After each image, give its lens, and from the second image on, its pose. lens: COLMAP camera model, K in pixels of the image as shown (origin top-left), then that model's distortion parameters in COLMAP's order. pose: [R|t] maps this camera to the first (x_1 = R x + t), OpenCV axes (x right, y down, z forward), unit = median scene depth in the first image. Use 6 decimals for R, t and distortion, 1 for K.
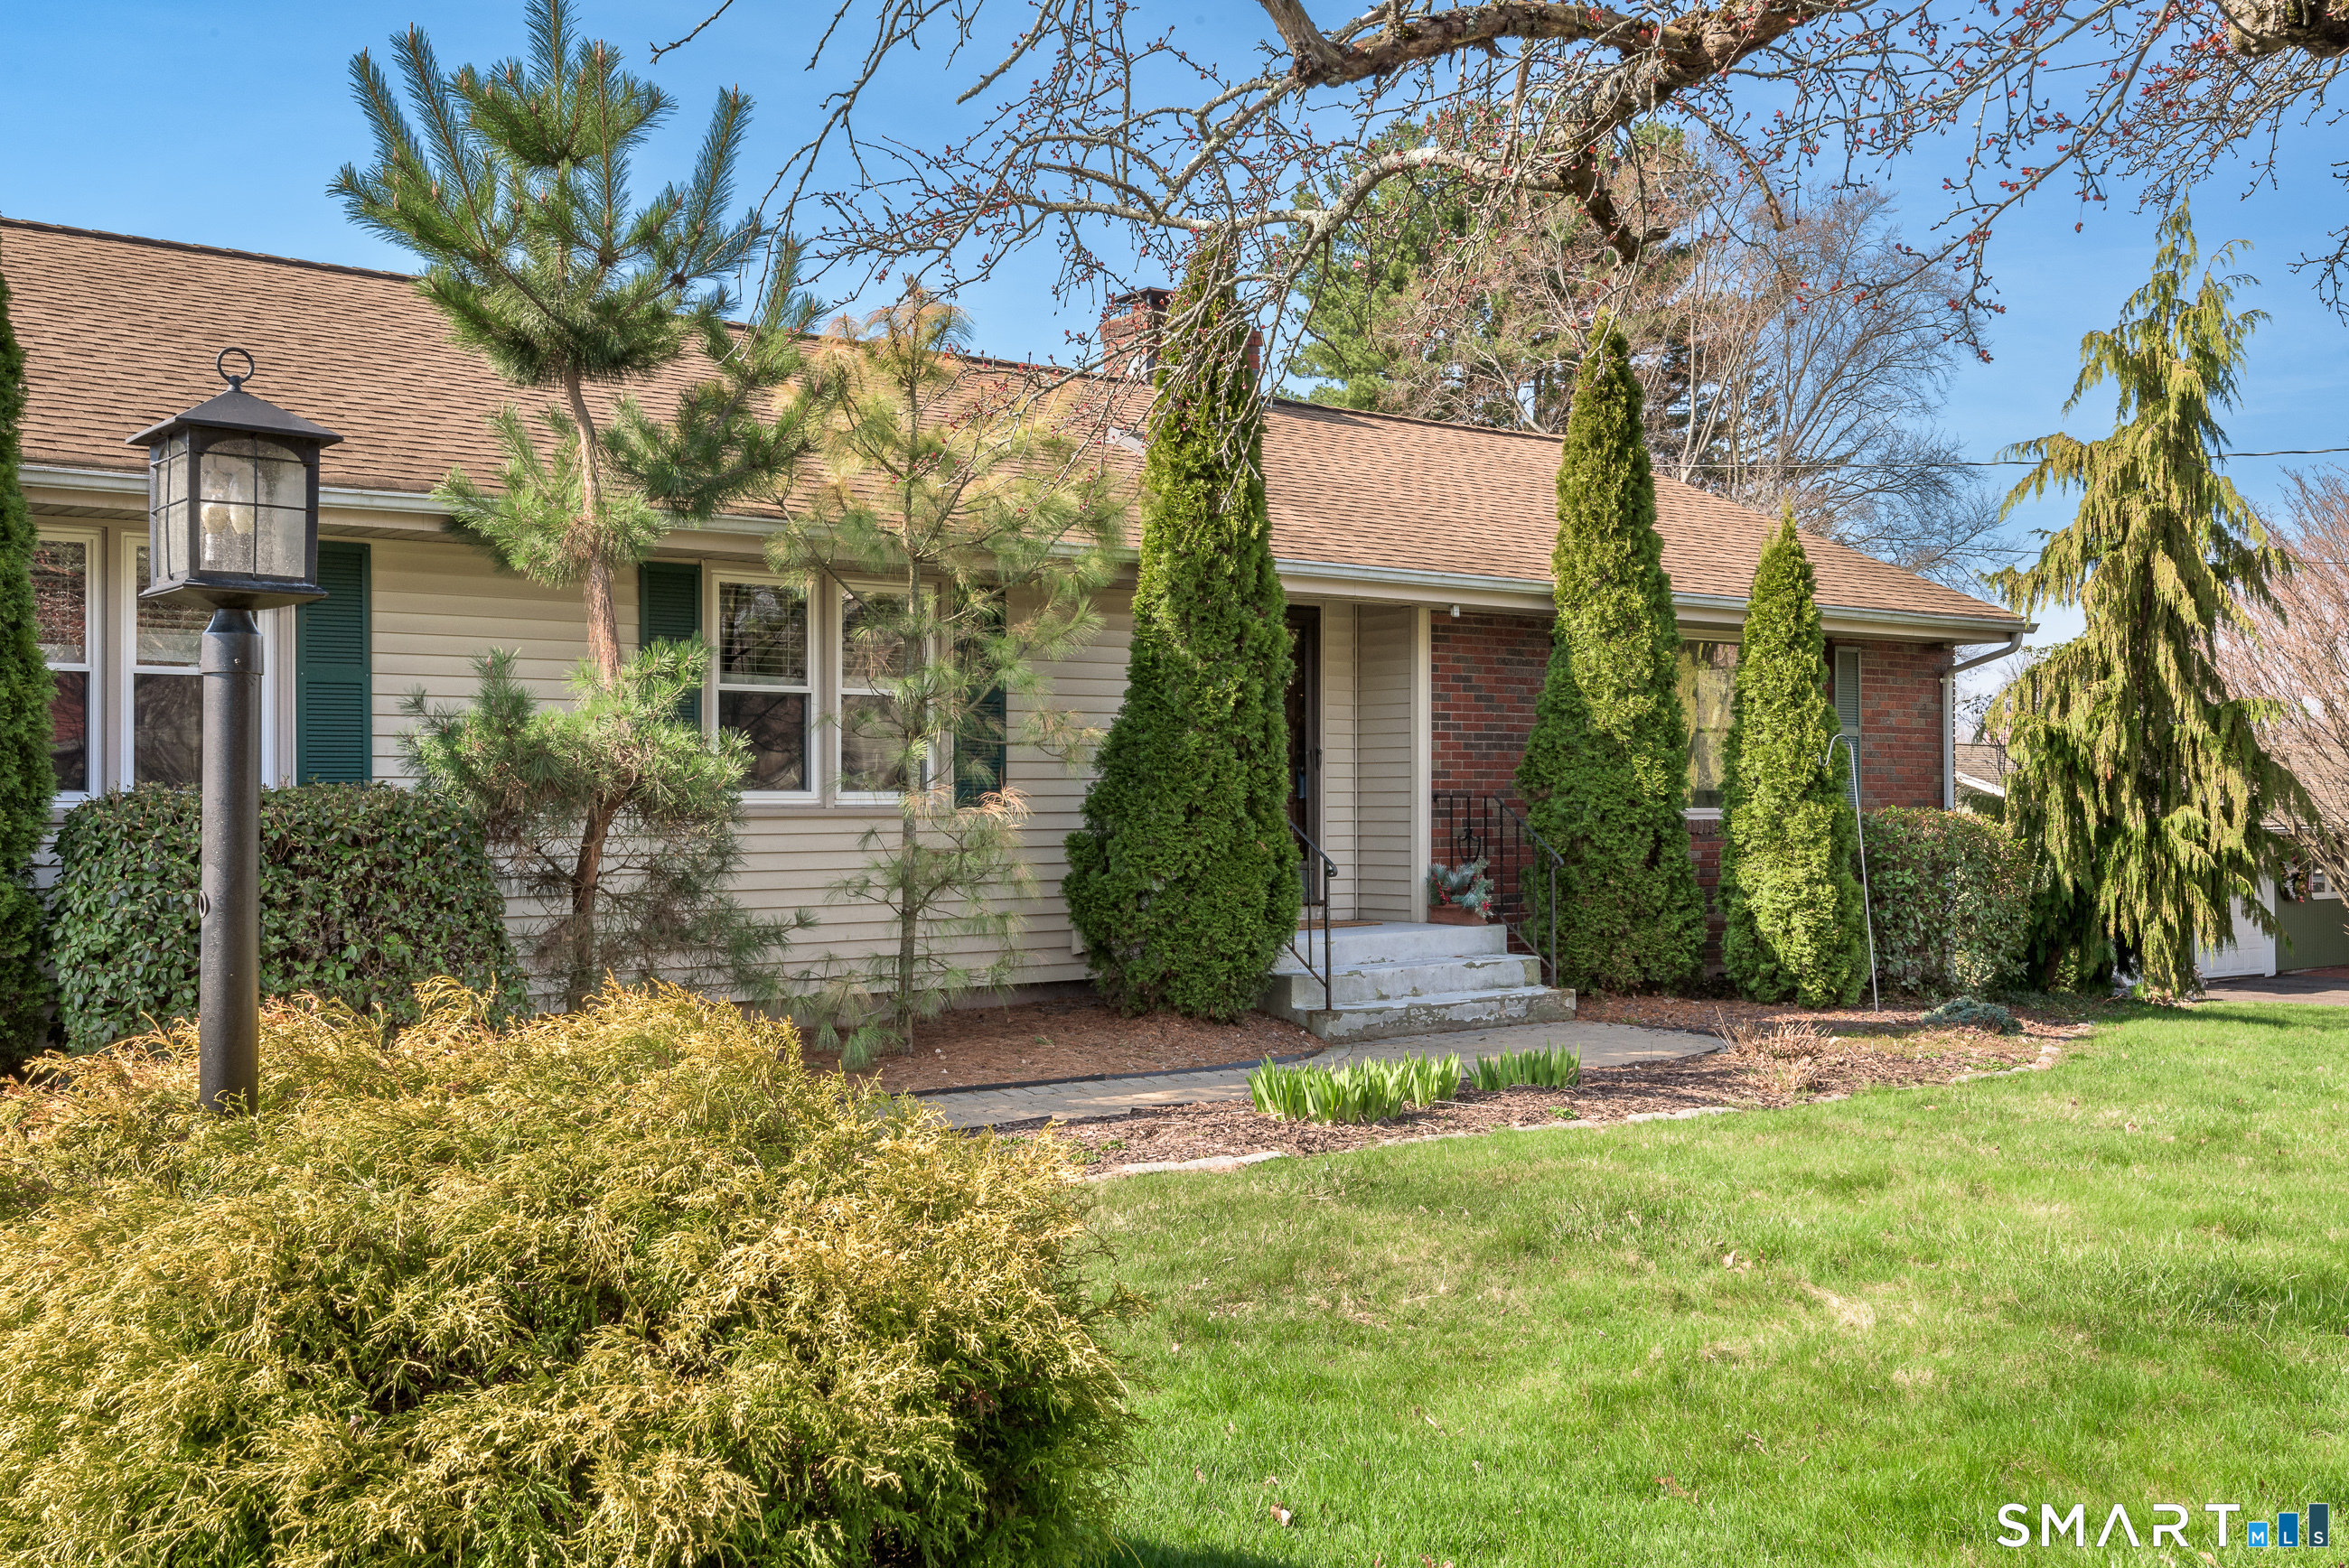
lens RADIAL K [[2268.4, 0, 1174.6], [0, 2268.4, 787.5], [0, 0, 1]] dist [0.000406, 0.000000]
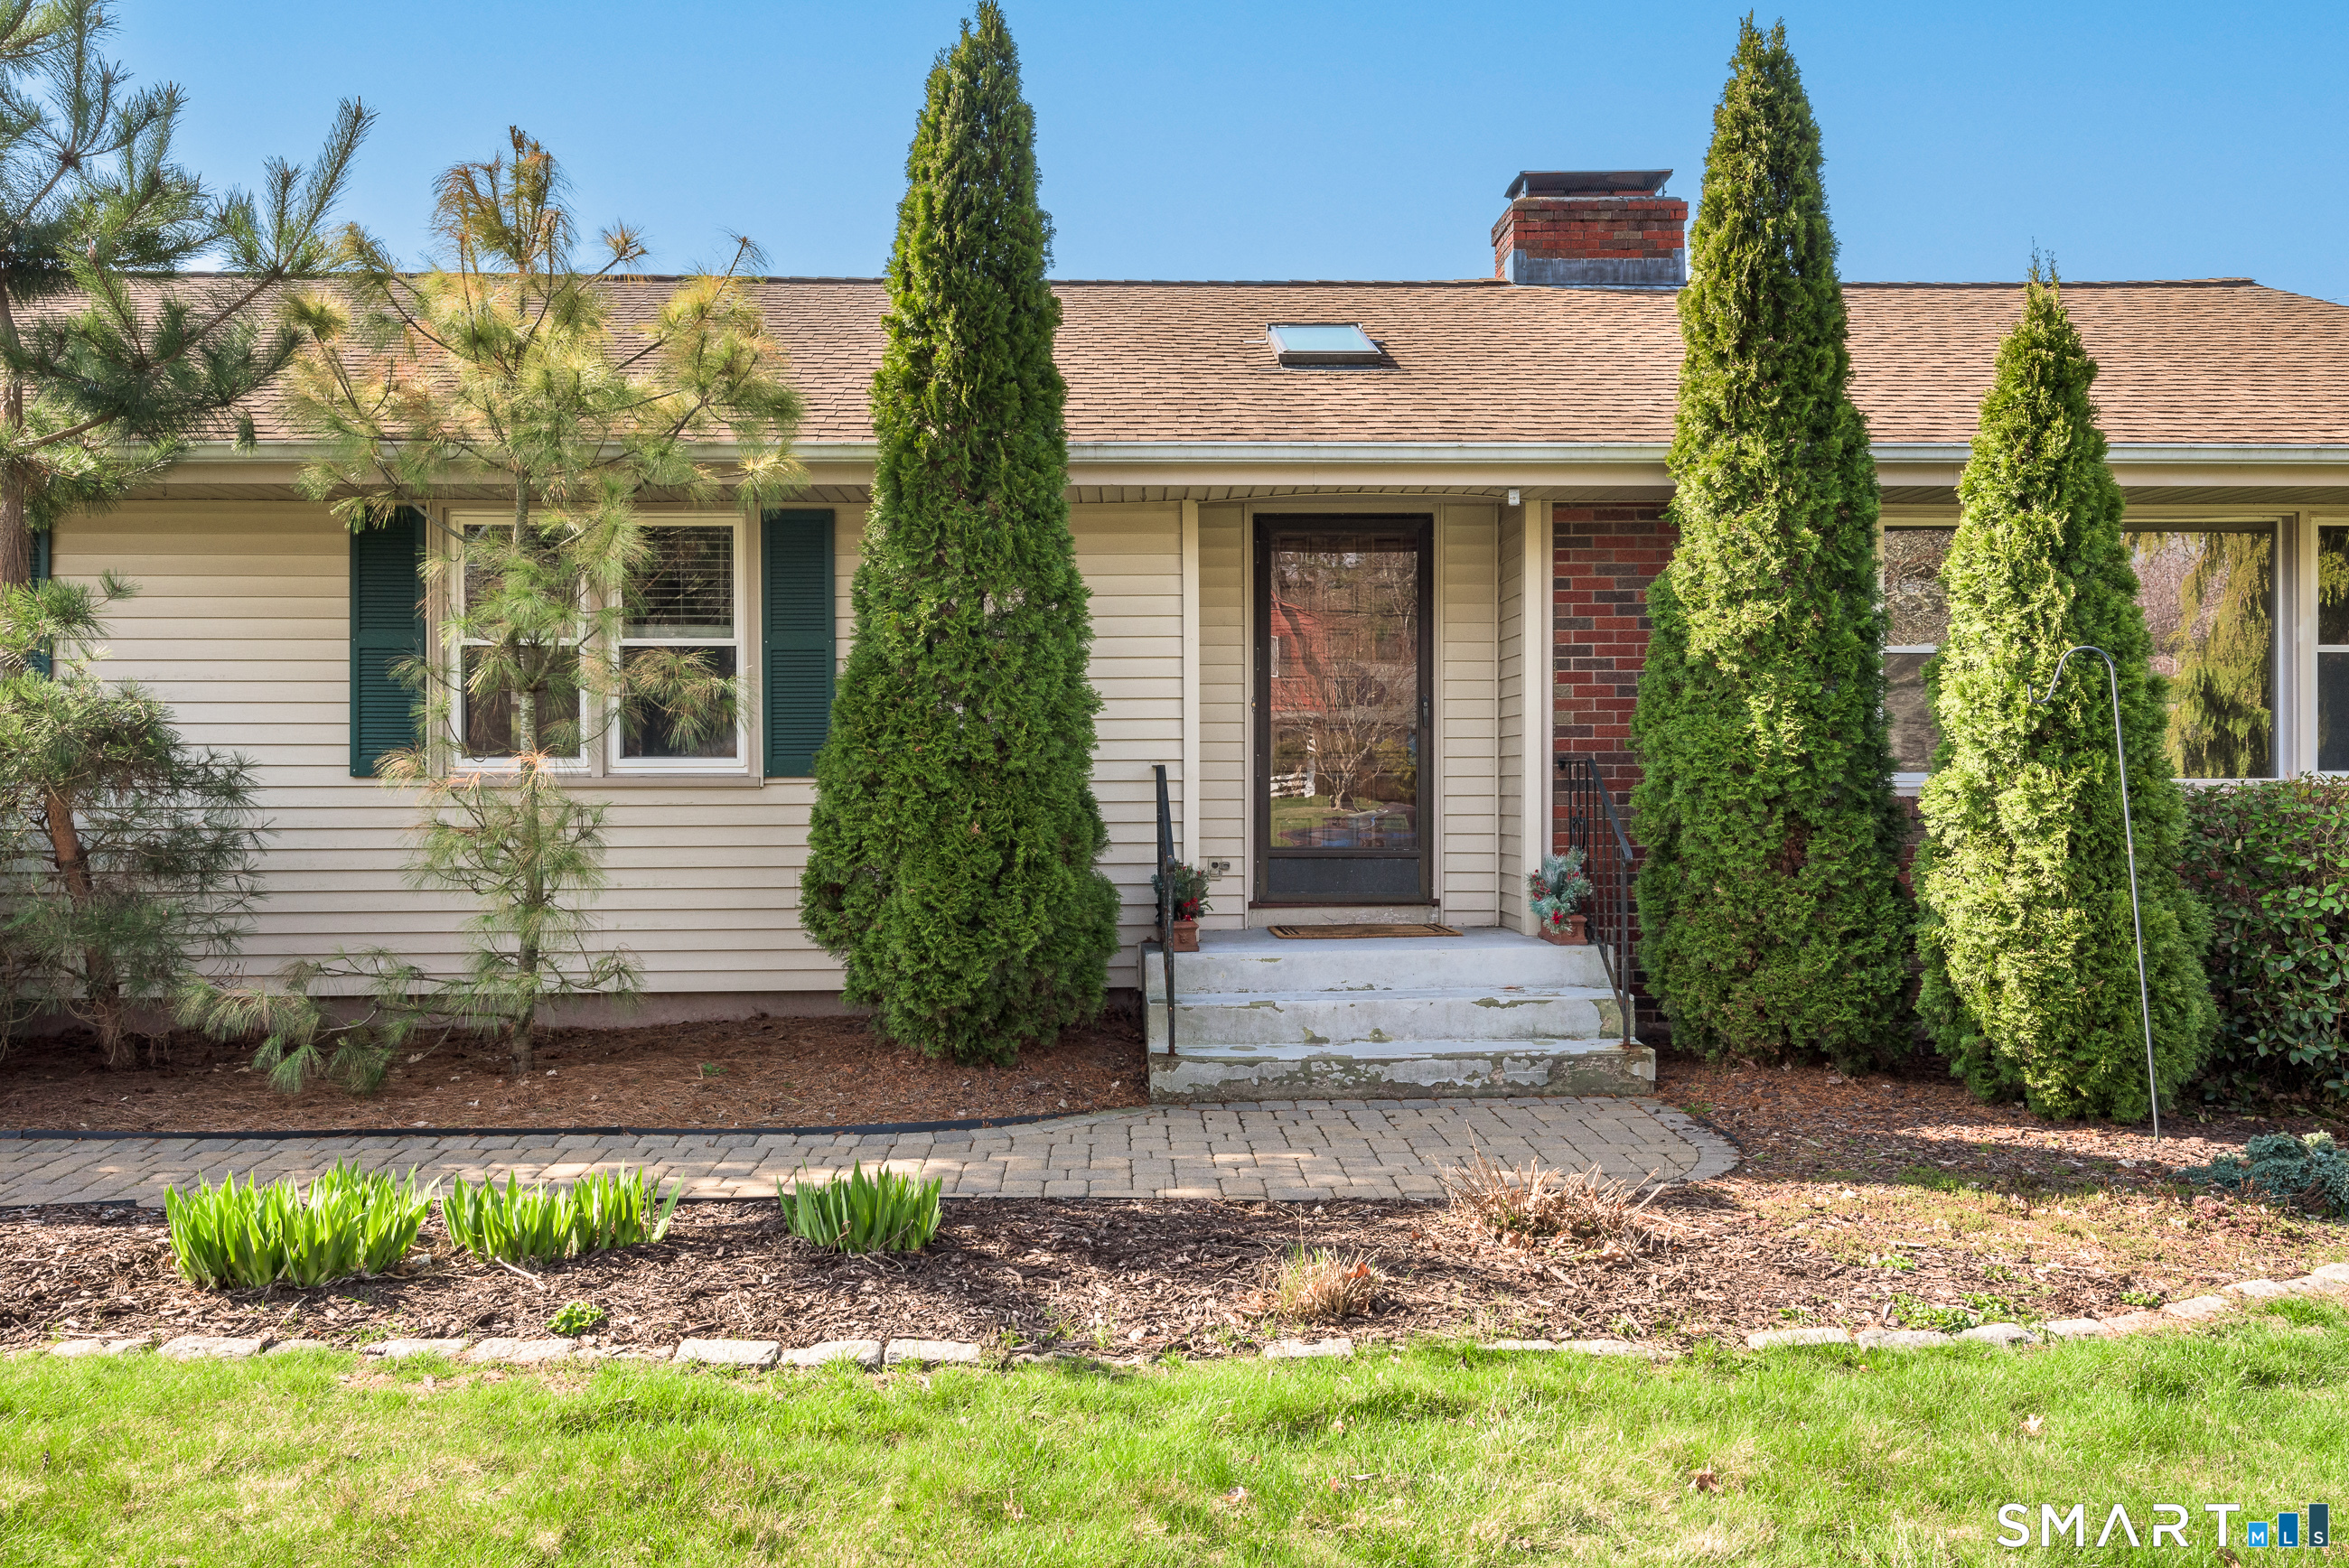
lens RADIAL K [[1807.7, 0, 1165.3], [0, 1807.7, 783.8], [0, 0, 1]] dist [0.012322, 0.000261]
pose [[0.805323, 0.000181, -0.592836, 0.372048], [0.003730, 0.999979, 0.005372, 0.007774], [0.592825, -0.006537, 0.805305, 0.487124]]
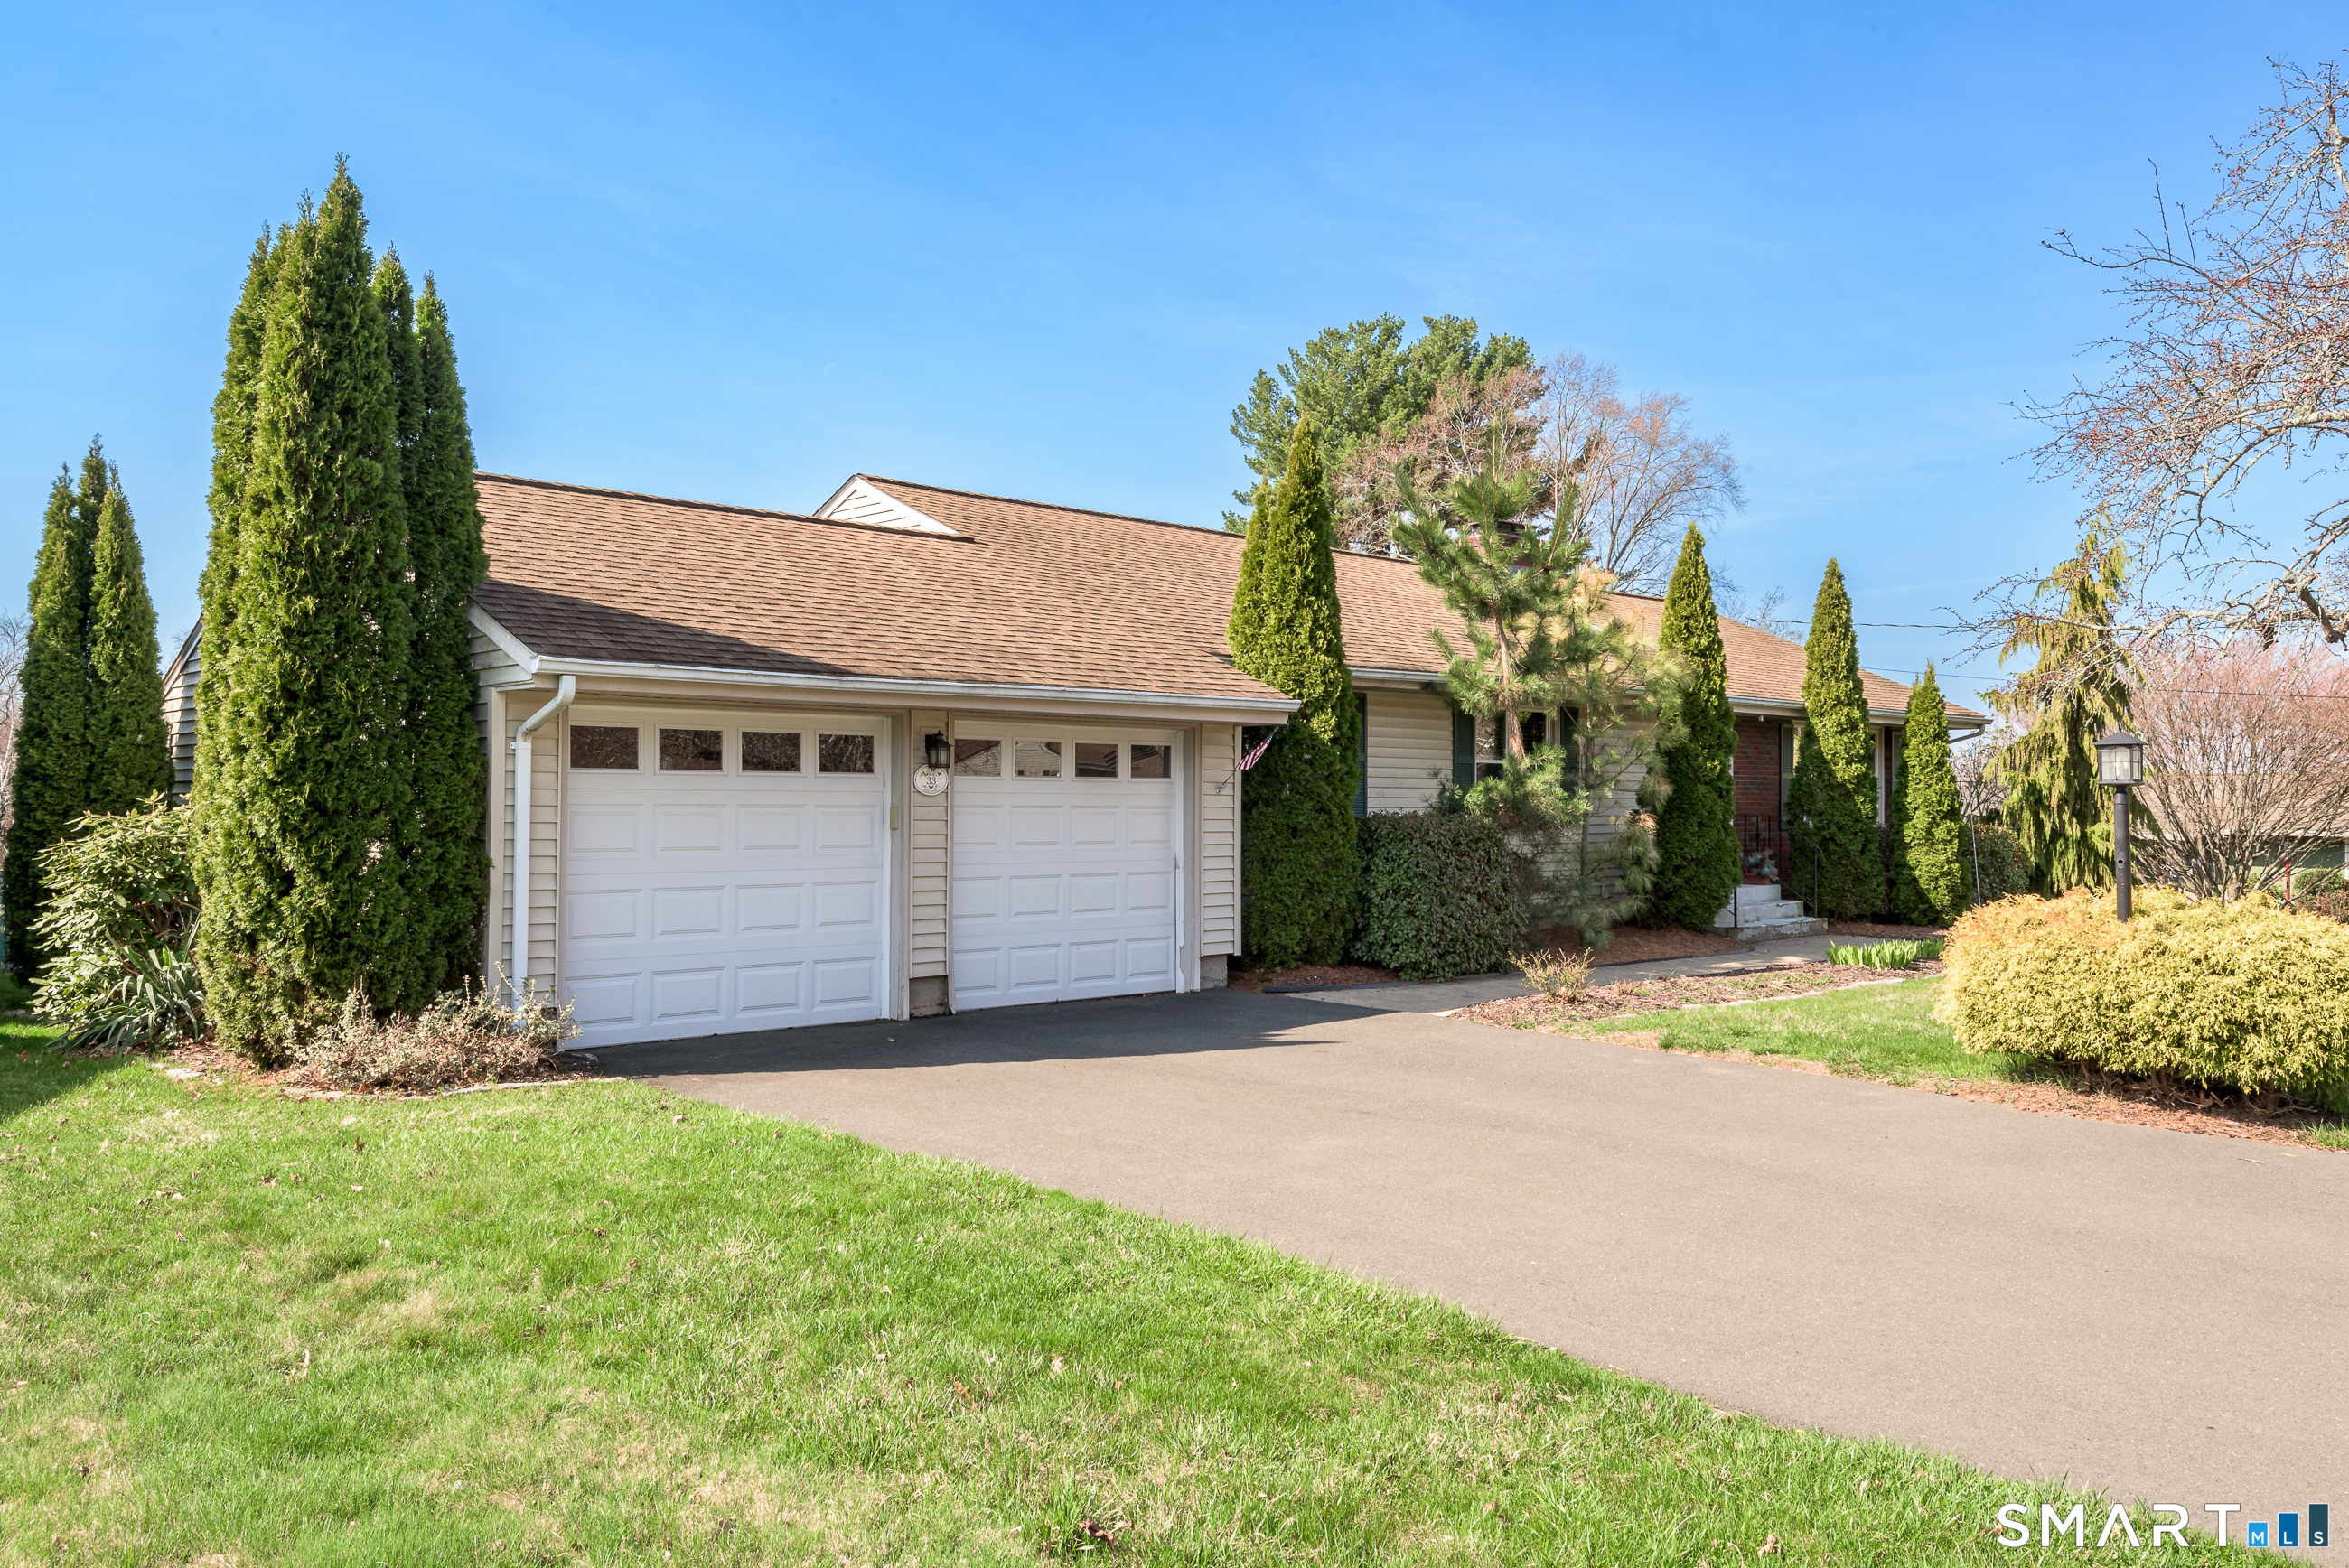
lens RADIAL K [[1725.9, 0, 1172.6], [0, 1725.9, 776.6], [0, 0, 1]] dist [0.007477, 0.001128]
pose [[0.996029, 0.008517, 0.088621, -0.495644], [-0.007797, 0.999934, -0.008469, -0.013152], [-0.088688, 0.007745, 0.996029, -0.391707]]
